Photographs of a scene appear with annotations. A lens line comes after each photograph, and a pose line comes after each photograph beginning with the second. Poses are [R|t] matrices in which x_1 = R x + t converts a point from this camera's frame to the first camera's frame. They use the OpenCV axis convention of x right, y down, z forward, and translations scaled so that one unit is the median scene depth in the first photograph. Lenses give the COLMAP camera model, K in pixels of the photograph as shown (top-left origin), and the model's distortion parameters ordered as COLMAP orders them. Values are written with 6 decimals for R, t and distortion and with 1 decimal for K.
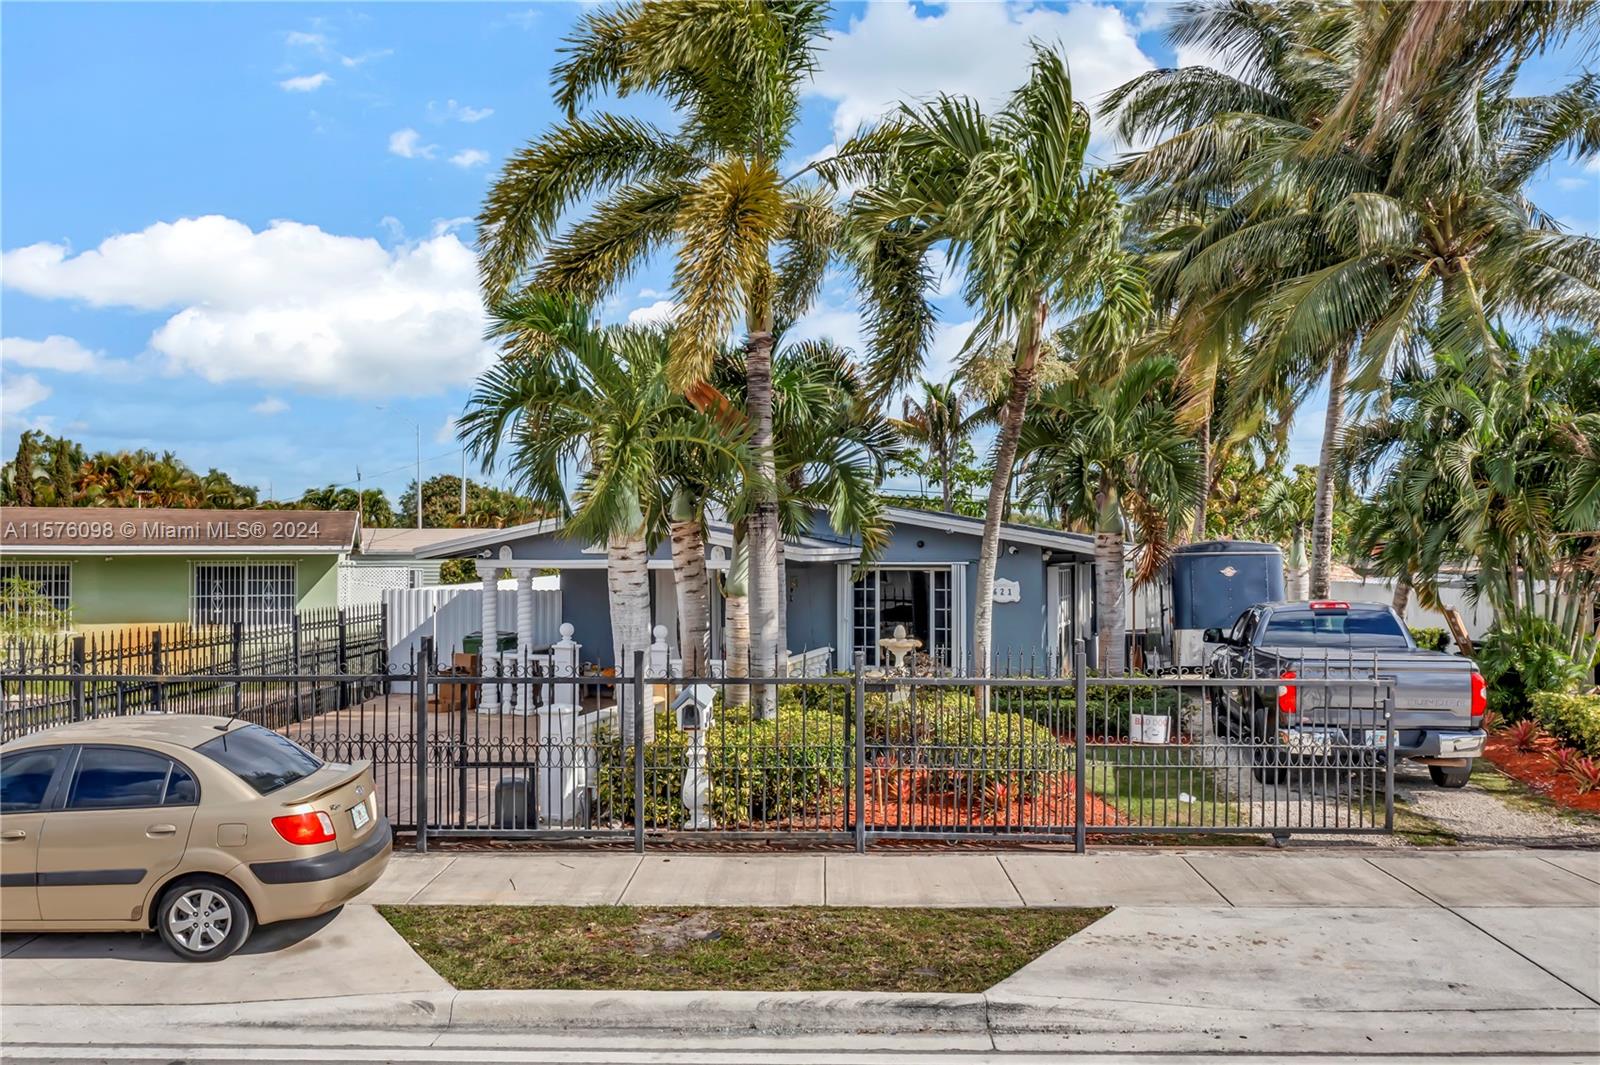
lens RADIAL K [[1293.6, 0, 800.0], [0, 1293.6, 532.5], [0, 0, 1]] dist [-0.001497, -0.001040]
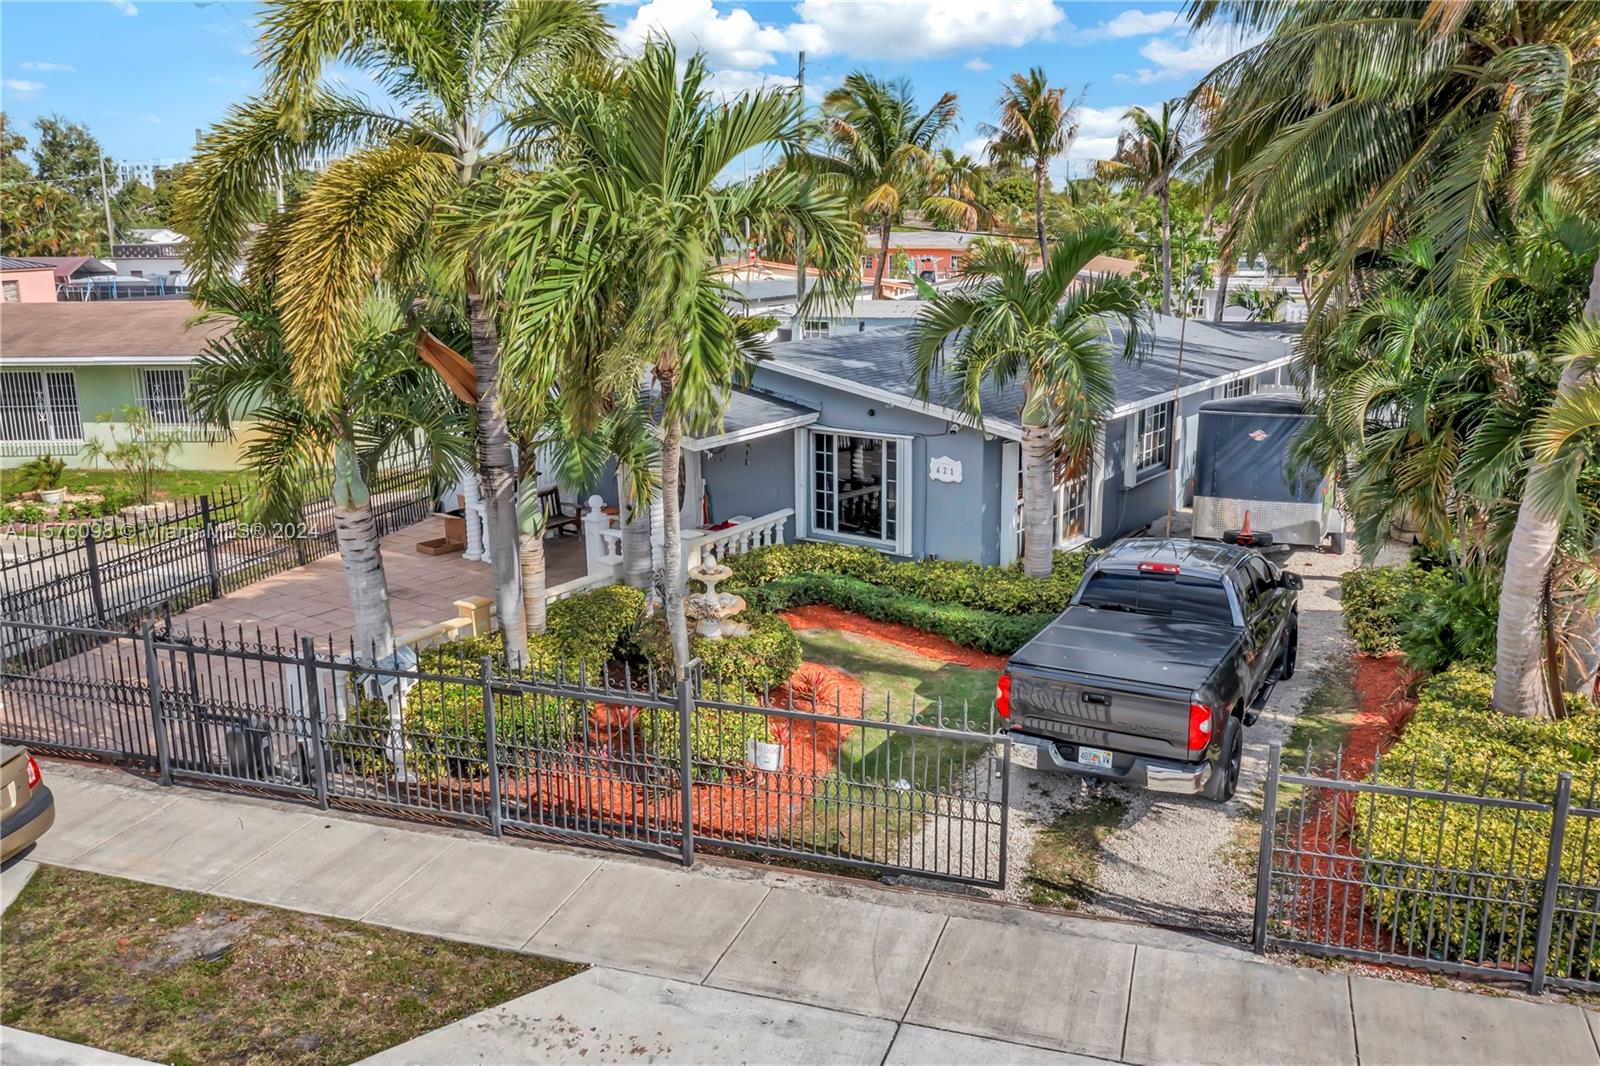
lens RADIAL K [[1316.0, 0, 800.0], [0, 1316.0, 533.0], [0, 0, 1]] dist [0.001447, -0.011936]
pose [[0.947373, 0.059531, -0.314548, 0.711264], [0.024742, 0.966003, 0.257346, -0.311079], [0.319174, -0.251585, 0.913692, 0.180015]]
